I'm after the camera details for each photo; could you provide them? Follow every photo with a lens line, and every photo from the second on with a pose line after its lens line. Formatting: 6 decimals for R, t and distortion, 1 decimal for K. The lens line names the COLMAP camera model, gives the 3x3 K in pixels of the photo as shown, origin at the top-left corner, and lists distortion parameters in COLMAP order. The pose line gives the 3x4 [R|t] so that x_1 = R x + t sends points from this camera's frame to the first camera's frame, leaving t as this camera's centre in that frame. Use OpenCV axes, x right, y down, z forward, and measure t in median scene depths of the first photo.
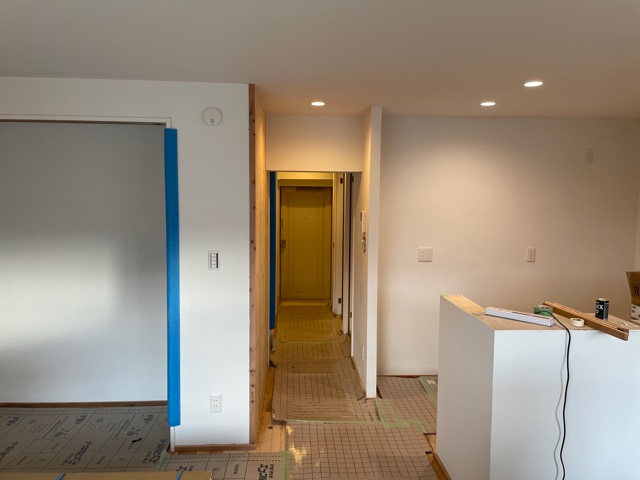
lens RADIAL K [[494.0, 0, 317.8], [0, 494.0, 241.1], [0, 0, 1]] dist [0.026746, -0.021118]
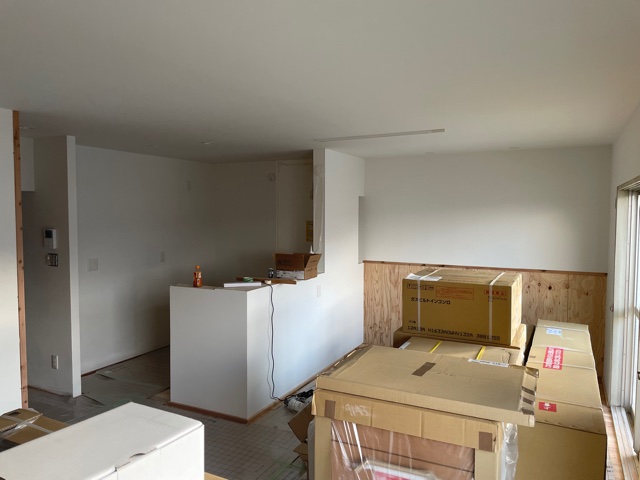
lens RADIAL K [[494.0, 0, 318.0], [0, 494.0, 240.2], [0, 0, 1]] dist [0.026746, -0.021118]
pose [[0.491387, -0.061724, 0.868751, -1.625384], [0.089449, 0.995787, 0.020156, -0.018288], [-0.866336, 0.067805, 0.494839, -0.121295]]
